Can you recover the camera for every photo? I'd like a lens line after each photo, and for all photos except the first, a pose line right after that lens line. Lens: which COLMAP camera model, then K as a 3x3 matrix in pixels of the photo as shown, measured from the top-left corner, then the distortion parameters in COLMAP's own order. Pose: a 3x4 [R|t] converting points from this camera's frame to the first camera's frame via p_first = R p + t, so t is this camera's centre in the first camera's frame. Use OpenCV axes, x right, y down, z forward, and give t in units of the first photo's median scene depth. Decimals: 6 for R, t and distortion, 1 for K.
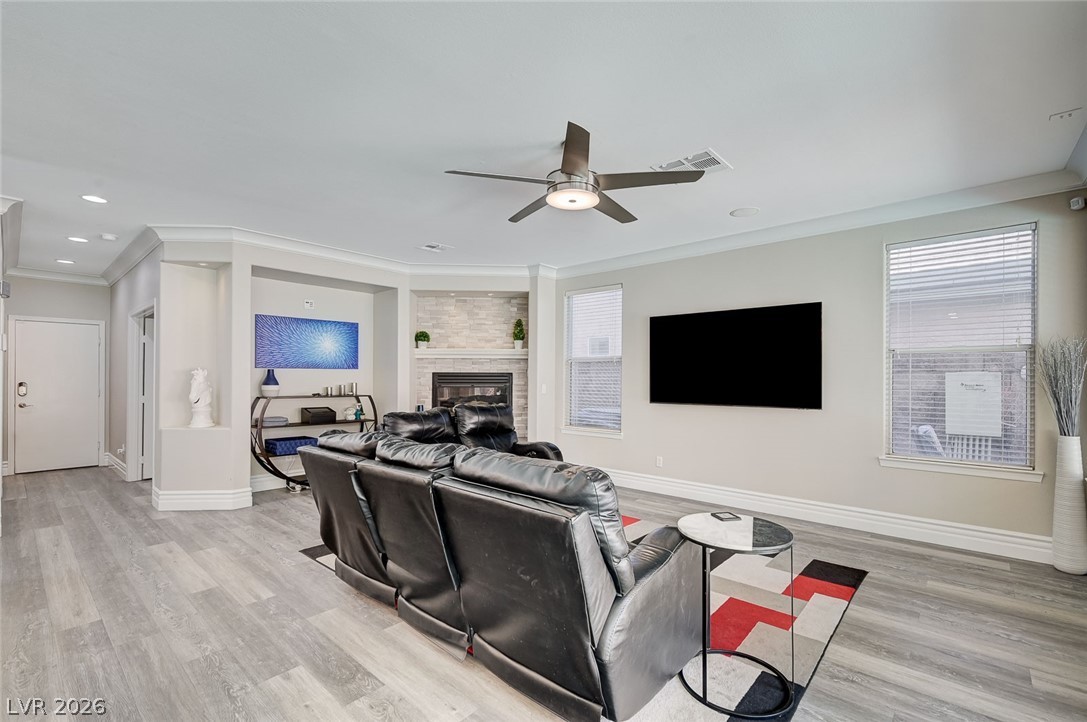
lens RADIAL K [[476.9, 0, 544.2], [0, 476.9, 378.2], [0, 0, 1]] dist [-0.007838, -0.000162]
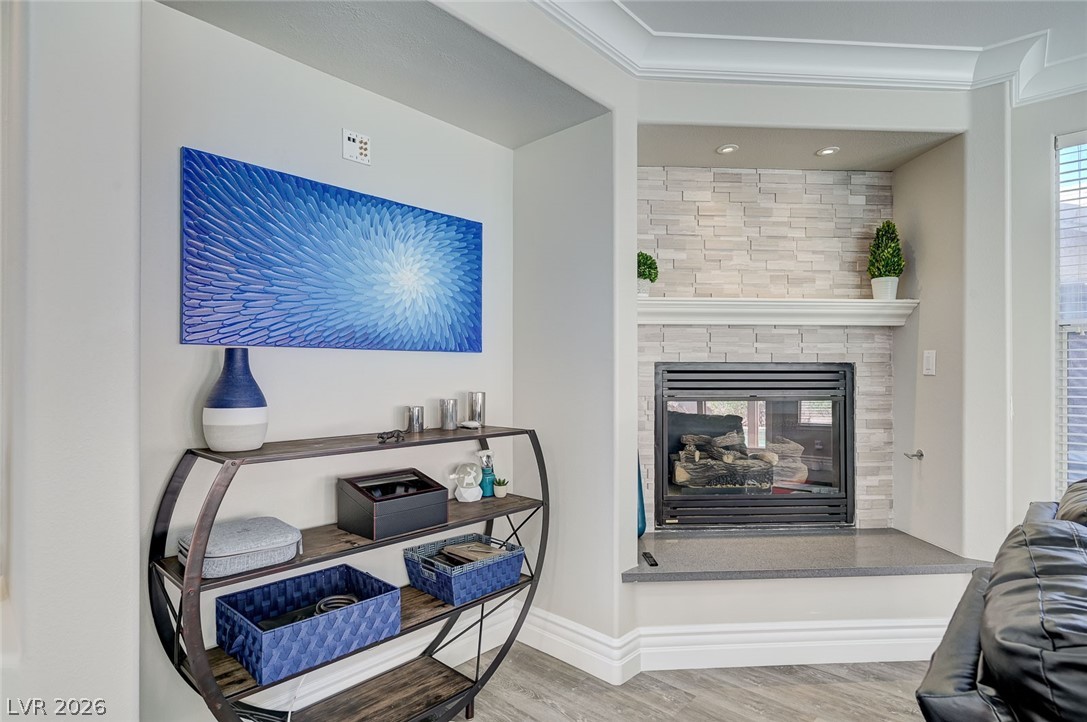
lens RADIAL K [[550.5, 0, 545.5], [0, 550.5, 369.6], [0, 0, 1]] dist [0.003314, 0.000353]
pose [[0.999995, -0.002301, 0.002018, -0.346948], [0.002316, 0.999970, -0.007394, -0.003362], [-0.002001, 0.007399, 0.999971, 0.595083]]
